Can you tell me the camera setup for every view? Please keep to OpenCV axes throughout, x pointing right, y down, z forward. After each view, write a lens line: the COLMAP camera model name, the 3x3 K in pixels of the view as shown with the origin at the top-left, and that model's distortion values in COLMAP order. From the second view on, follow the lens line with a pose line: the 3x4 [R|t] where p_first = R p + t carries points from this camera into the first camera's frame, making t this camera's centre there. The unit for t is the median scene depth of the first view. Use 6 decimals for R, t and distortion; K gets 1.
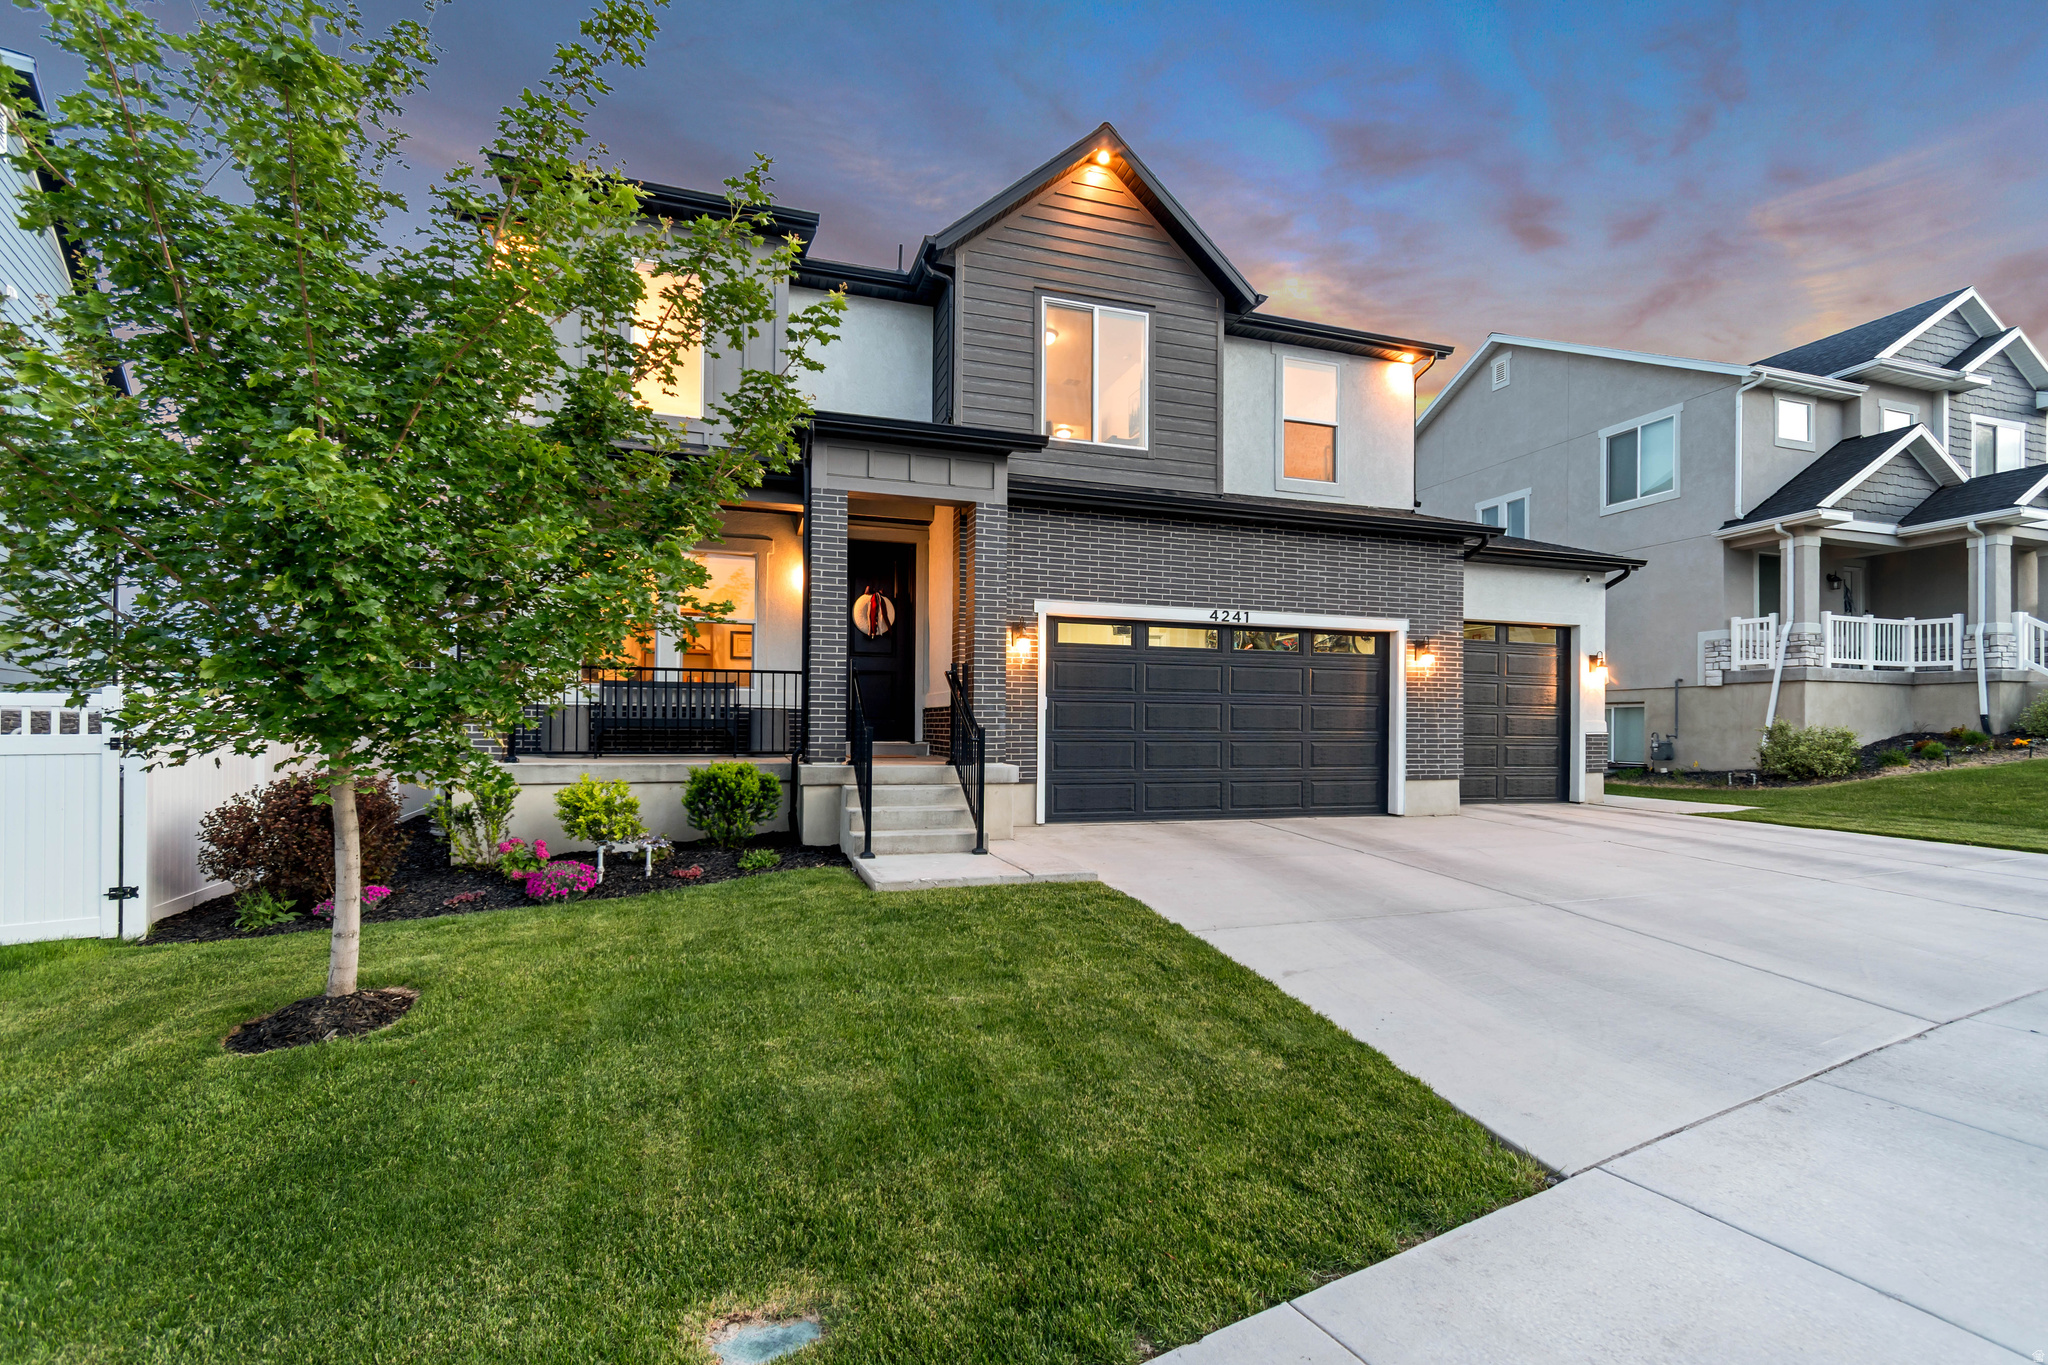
lens RADIAL K [[926.9, 0, 1021.3], [0, 926.9, 718.4], [0, 0, 1]] dist [0.000205, 0.000250]
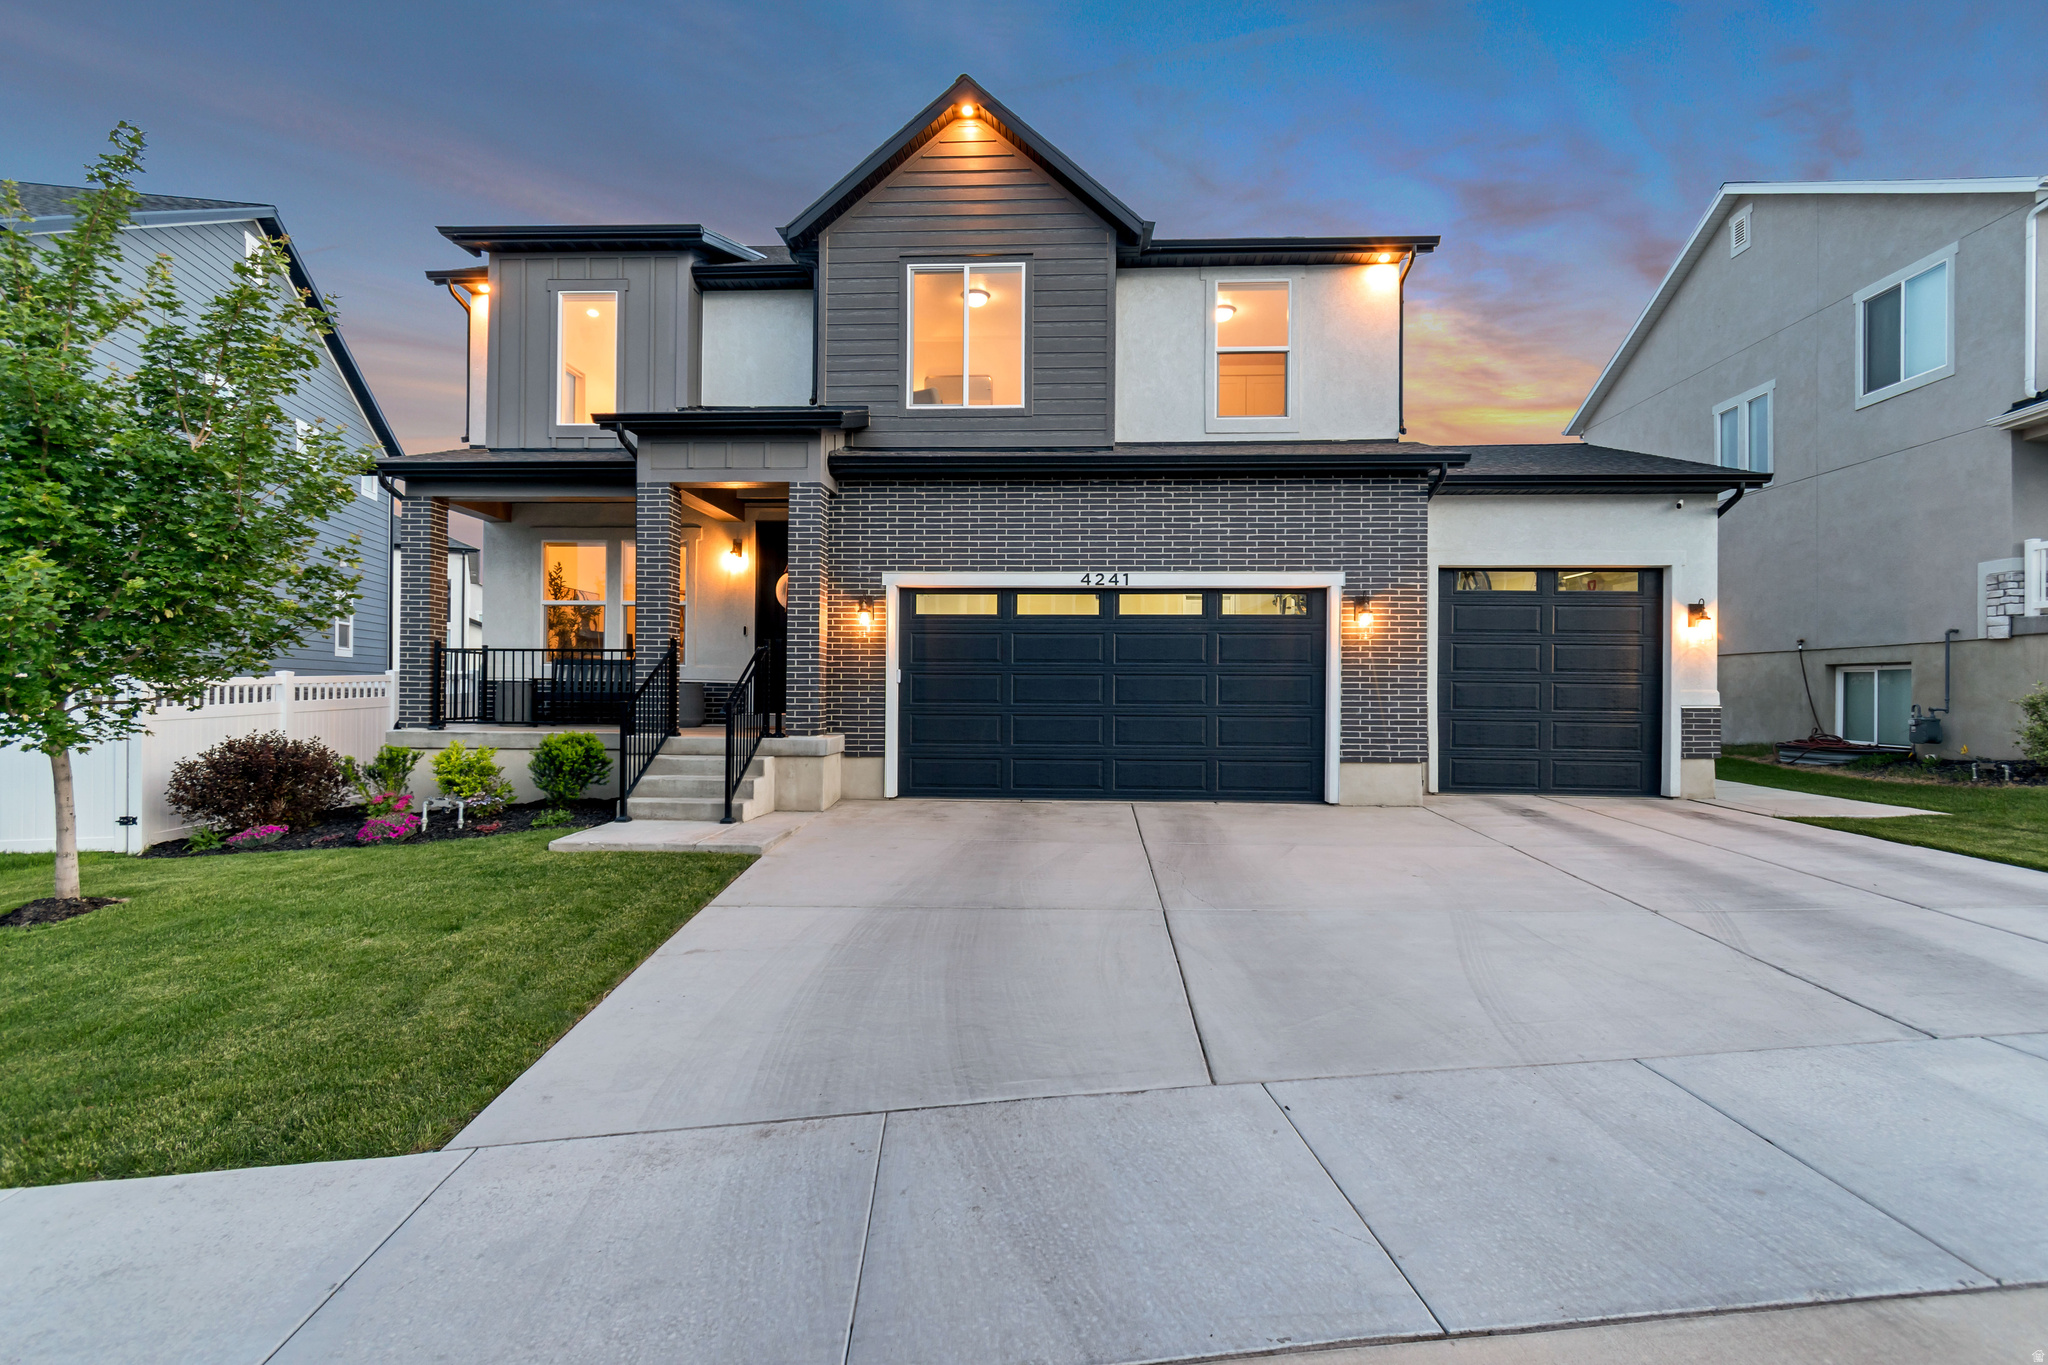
lens RADIAL K [[976.3, 0, 1024.0], [0, 976.3, 682.5], [0, 0, 1]] dist [-0.000280, -0.001186]
pose [[0.932698, -0.005548, -0.360615, 0.481097], [0.005122, 0.999985, -0.002138, -0.006075], [0.360622, 0.000147, 0.932712, 0.068473]]
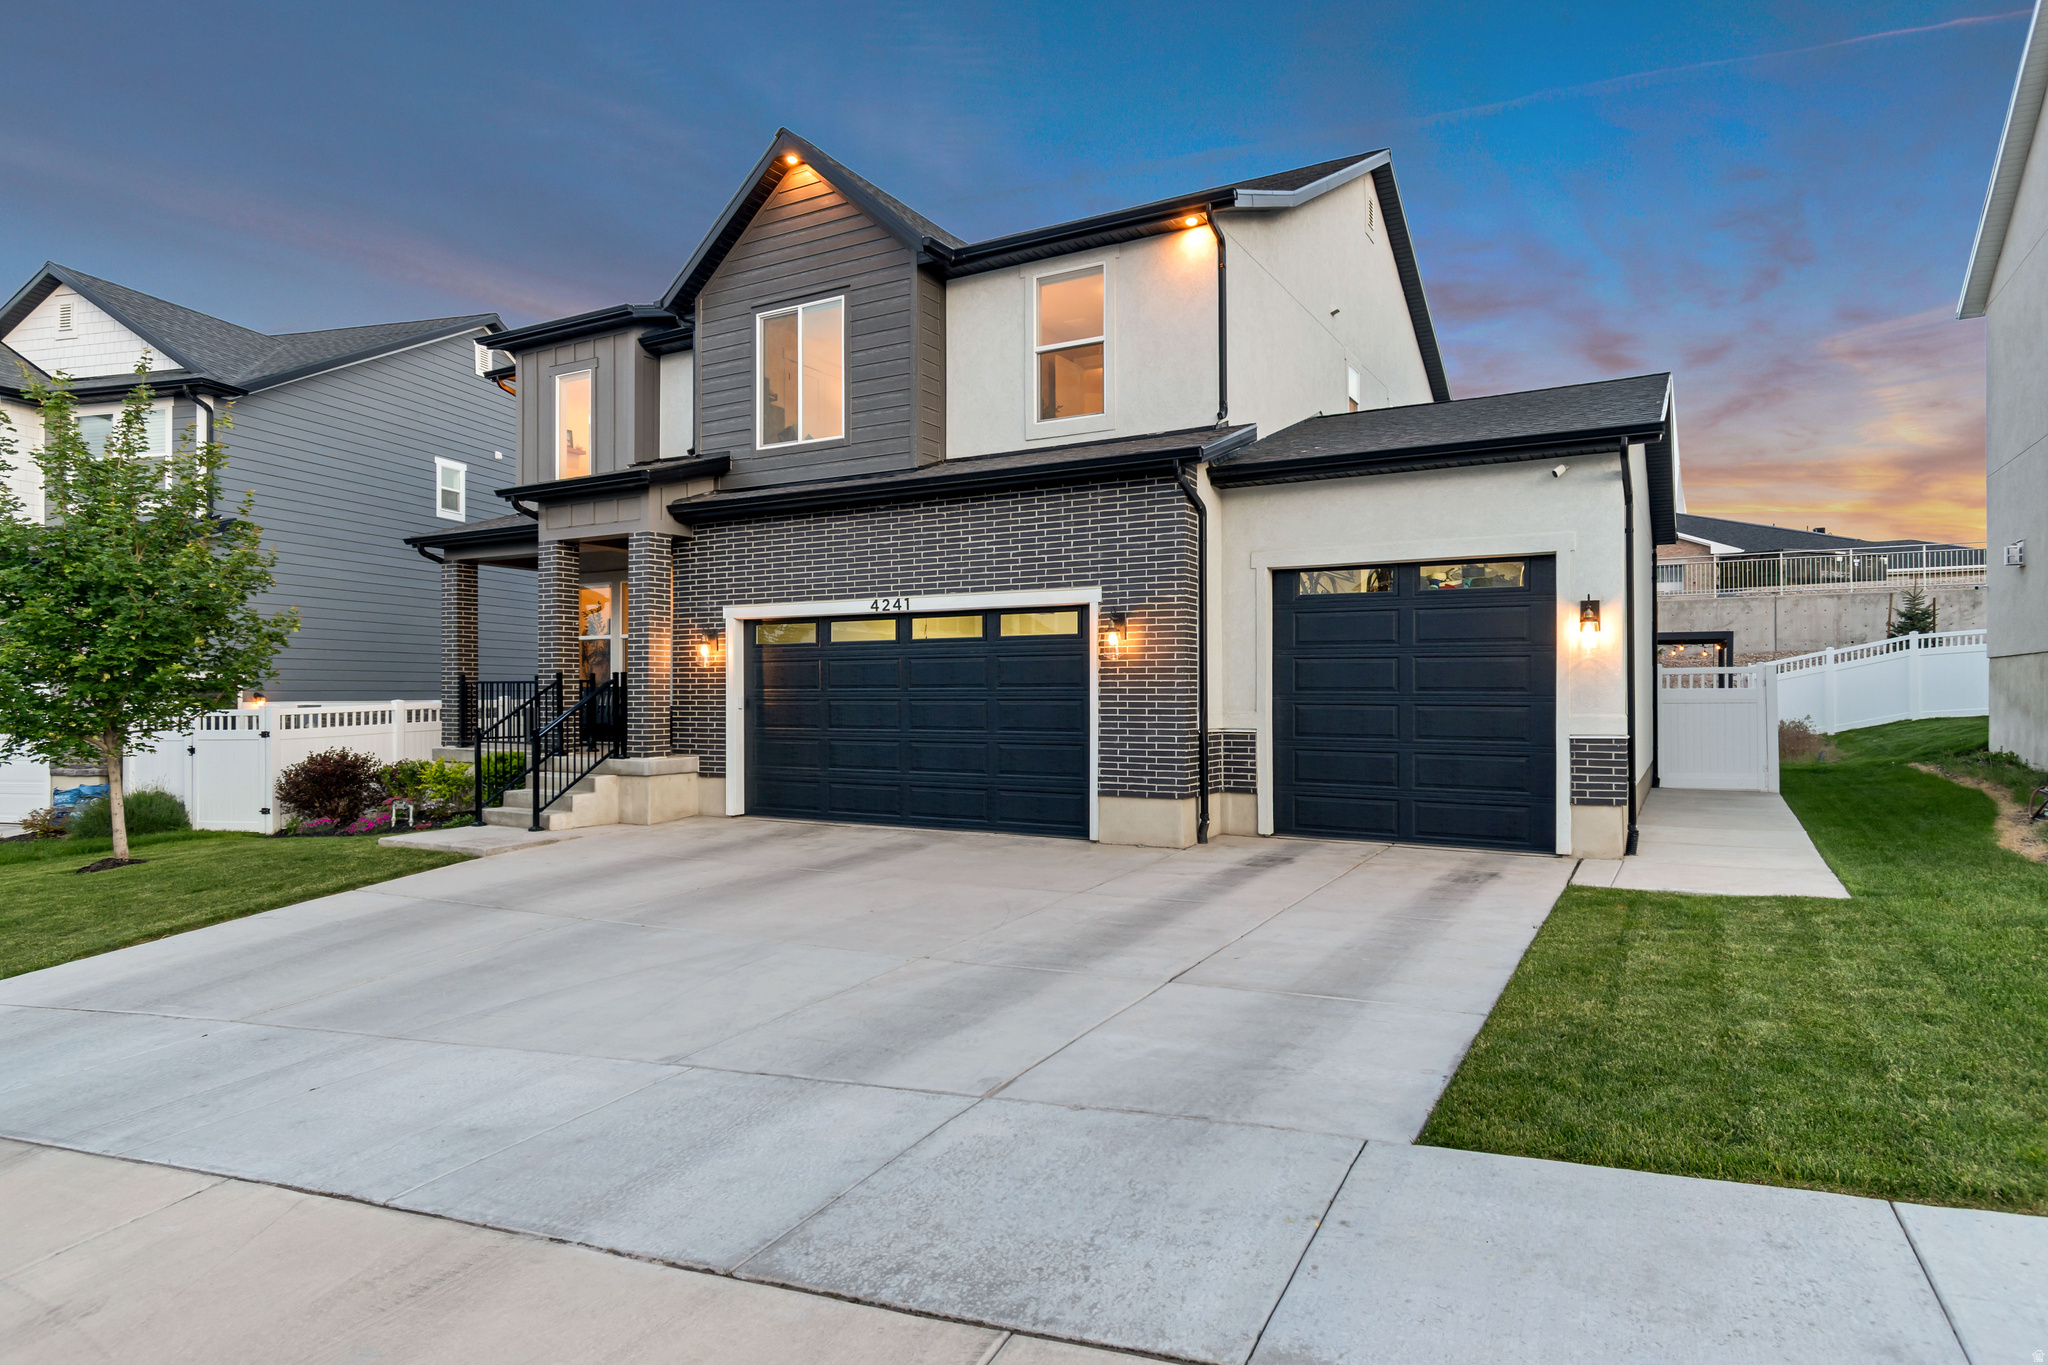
lens RADIAL K [[1149.0, 0, 1024.0], [0, 1149.0, 682.5], [0, 0, 1]] dist [-0.000550, -0.000470]
pose [[0.675509, -0.016561, -0.737166, 1.109946], [0.016913, 0.999833, -0.006964, -0.022504], [0.737158, -0.007763, 0.675676, 0.320125]]
